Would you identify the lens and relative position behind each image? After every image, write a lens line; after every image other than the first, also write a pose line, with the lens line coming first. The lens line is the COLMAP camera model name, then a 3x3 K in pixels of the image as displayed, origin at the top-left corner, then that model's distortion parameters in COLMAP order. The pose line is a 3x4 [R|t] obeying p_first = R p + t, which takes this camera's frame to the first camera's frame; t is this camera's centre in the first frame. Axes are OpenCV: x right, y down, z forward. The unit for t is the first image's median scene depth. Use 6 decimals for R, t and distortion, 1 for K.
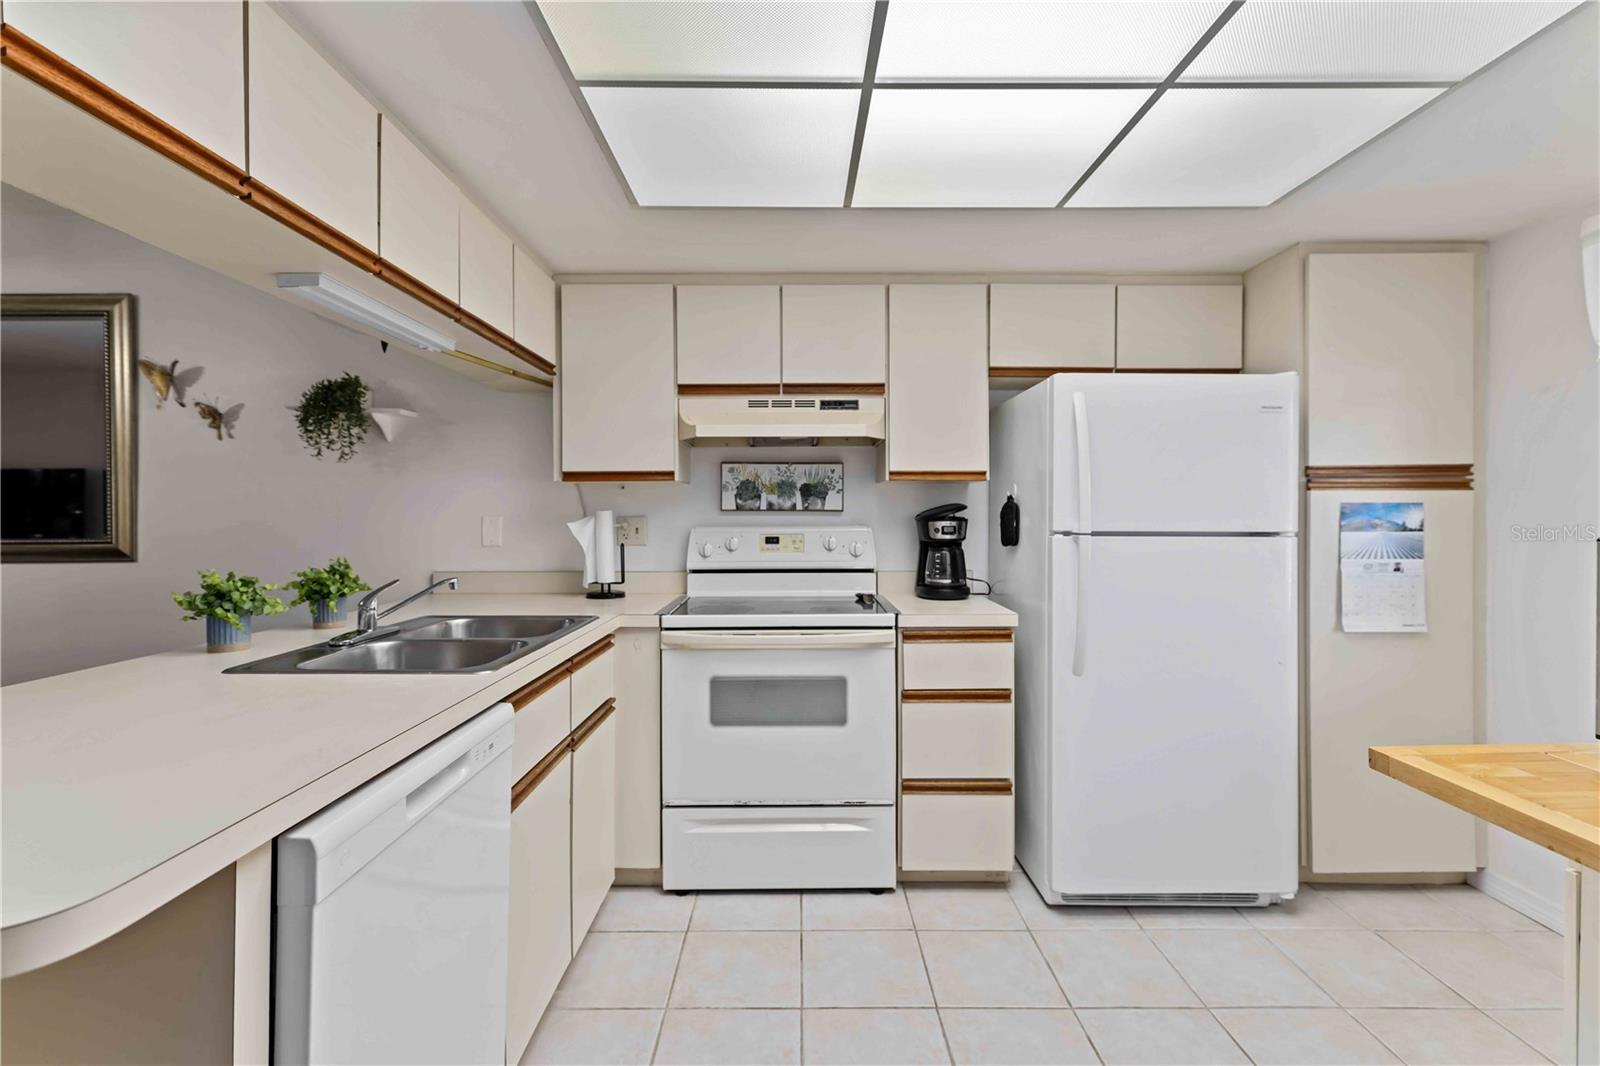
lens RADIAL K [[718.1, 0, 802.4], [0, 718.1, 507.8], [0, 0, 1]] dist [-0.000390, 0.000042]
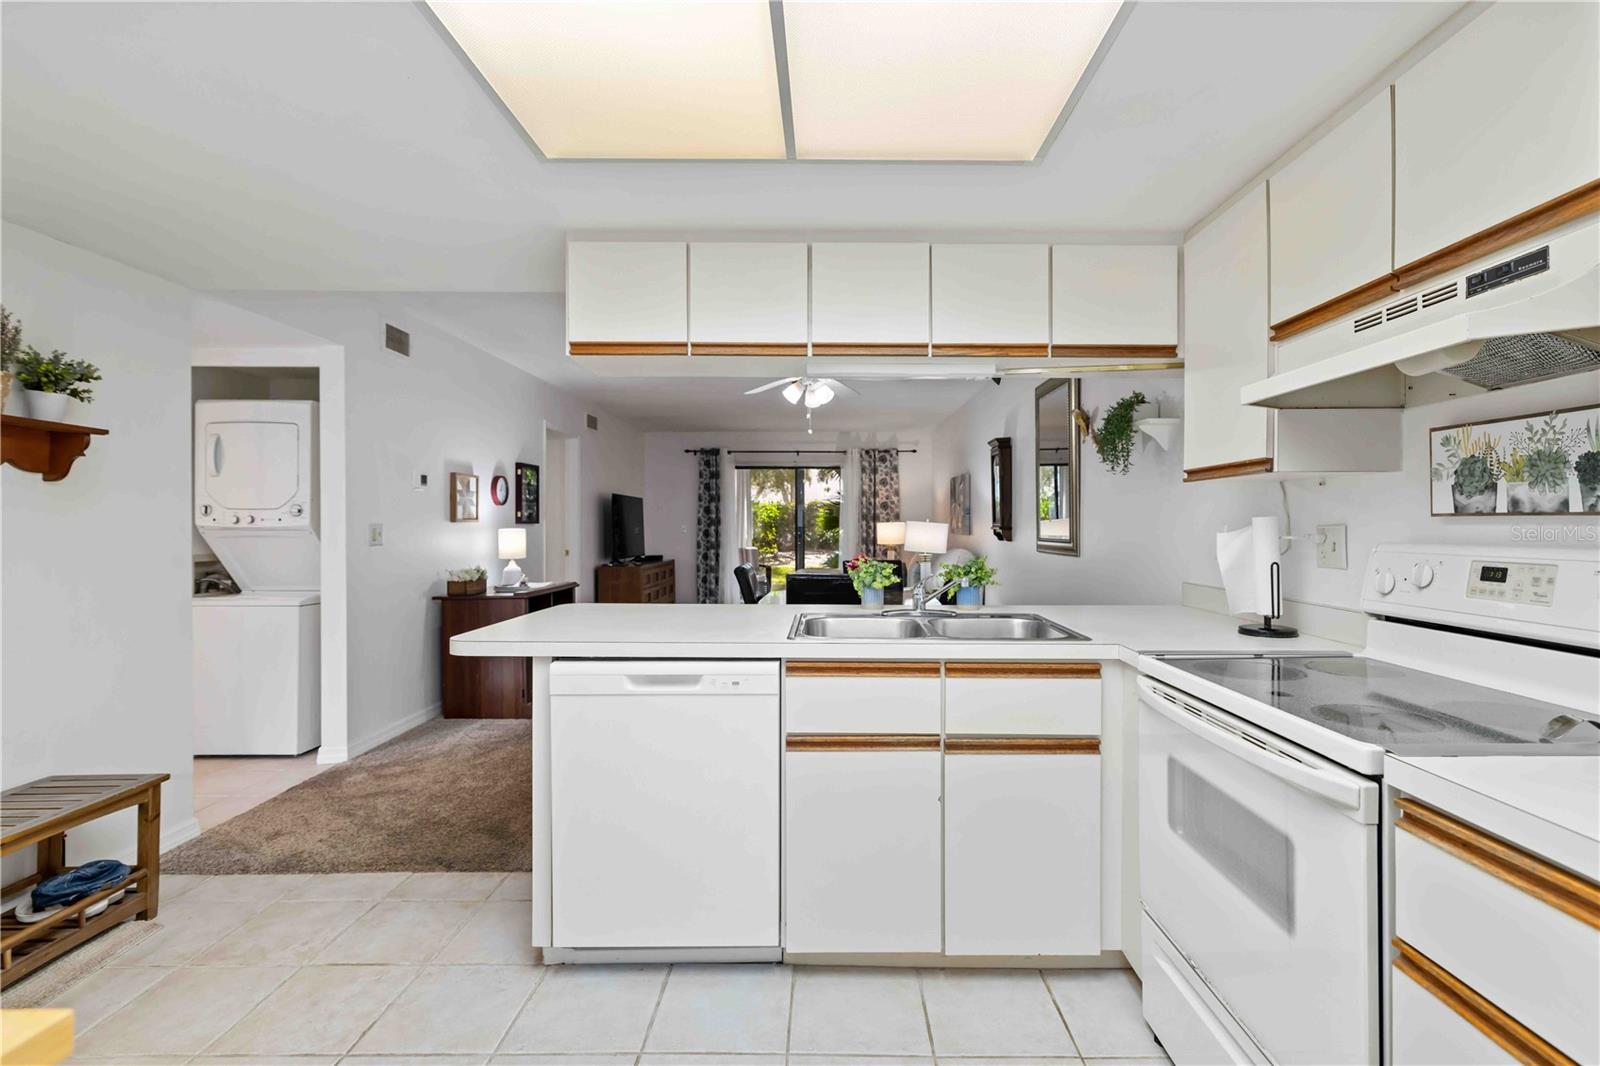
lens RADIAL K [[728.7, 0, 833.4], [0, 728.7, 531.1], [0, 0, 1]] dist [0.000833, 0.000390]
pose [[0.003108, 0.012571, -0.999916, 0.454757], [0.006750, 0.999898, 0.012592, 0.005780], [0.999972, -0.006788, 0.003023, 0.531855]]
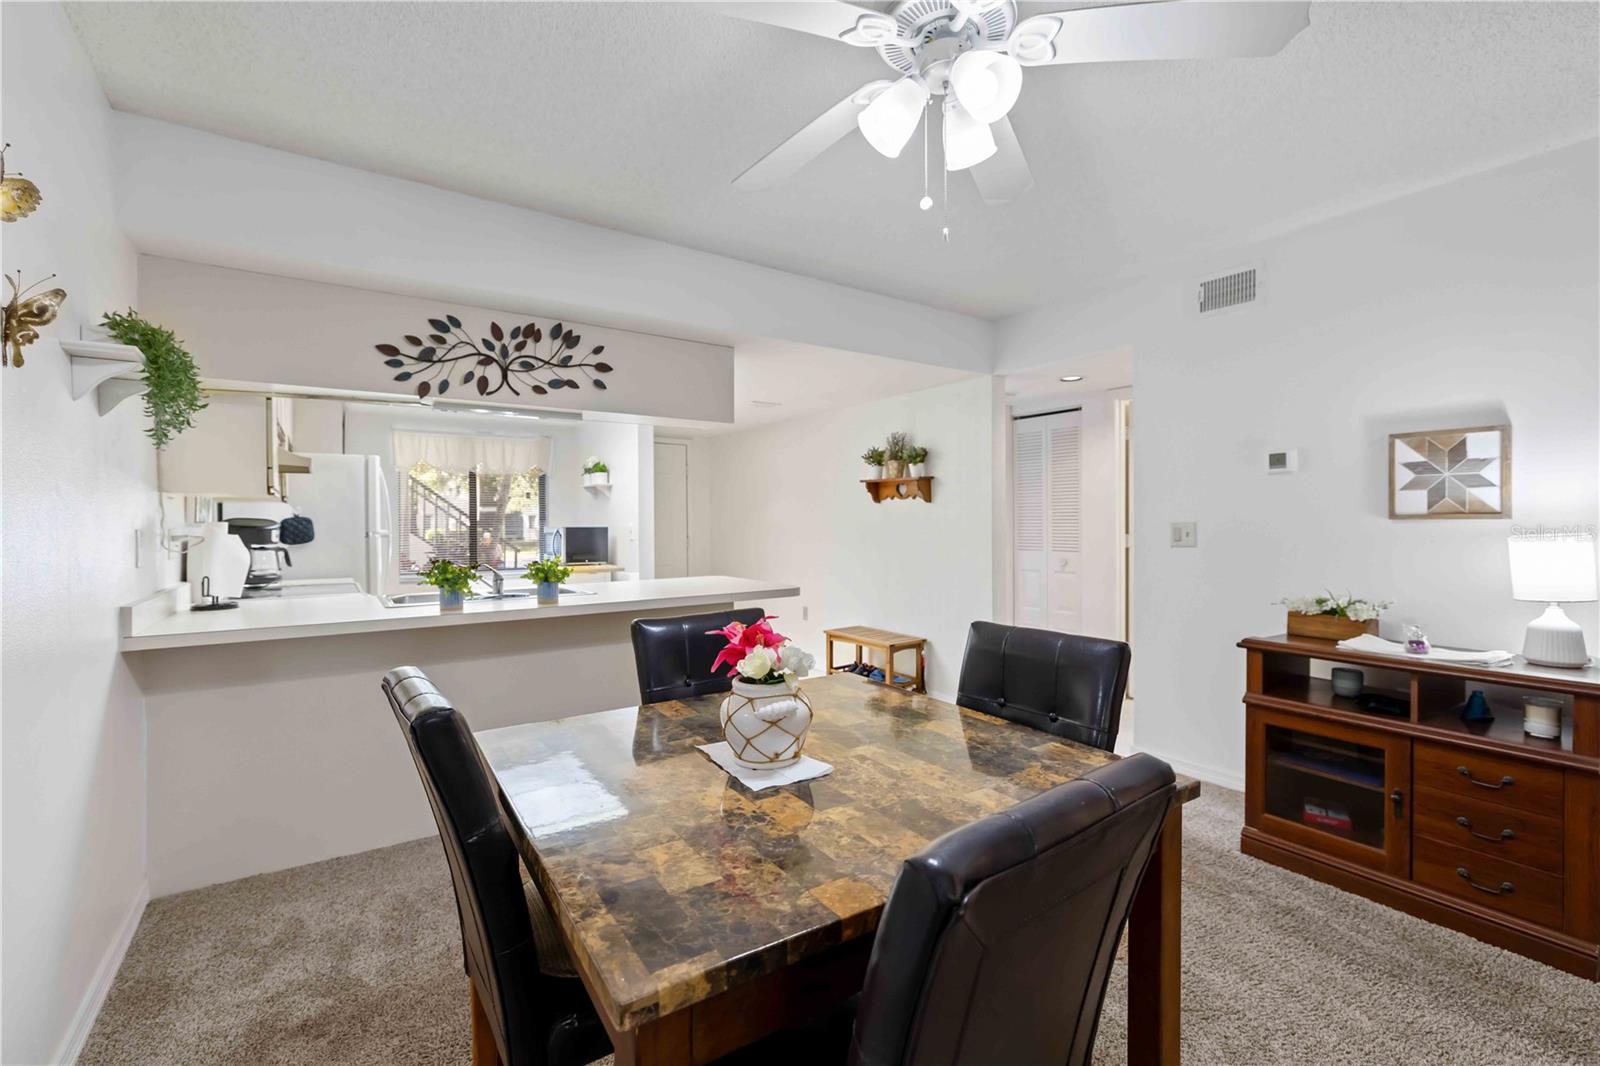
lens RADIAL K [[690.2, 0, 799.3], [0, 690.2, 527.4], [0, 0, 1]] dist [0.000884, 0.000300]
pose [[-0.563772, -0.003168, 0.825924, -1.469438], [0.000461, 0.999991, 0.004150, 0.007175], [-0.825930, 0.002720, -0.563765, 0.836873]]
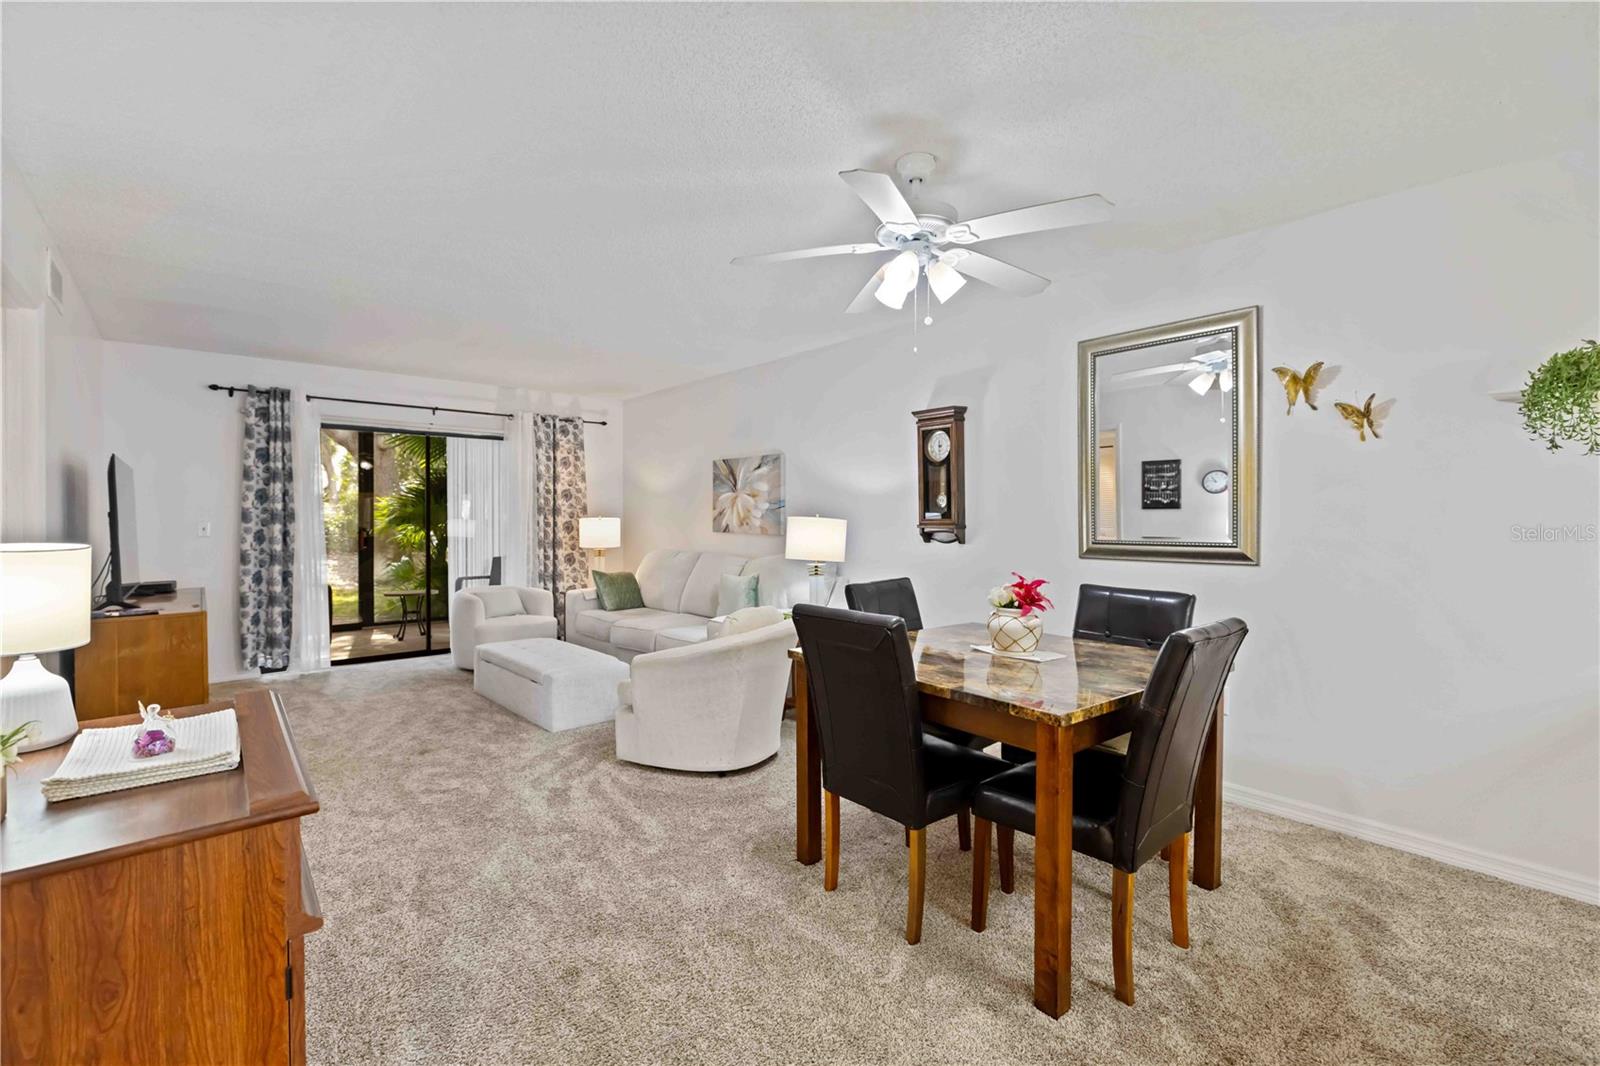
lens RADIAL K [[696.9, 0, 797.7], [0, 696.9, 517.4], [0, 0, 1]] dist [0.000555, 0.000097]
pose [[0.651198, 0.002932, -0.758902, -0.604985], [0.003780, 0.999968, 0.007106, -0.003792], [0.758898, -0.007496, 0.651166, -0.150298]]
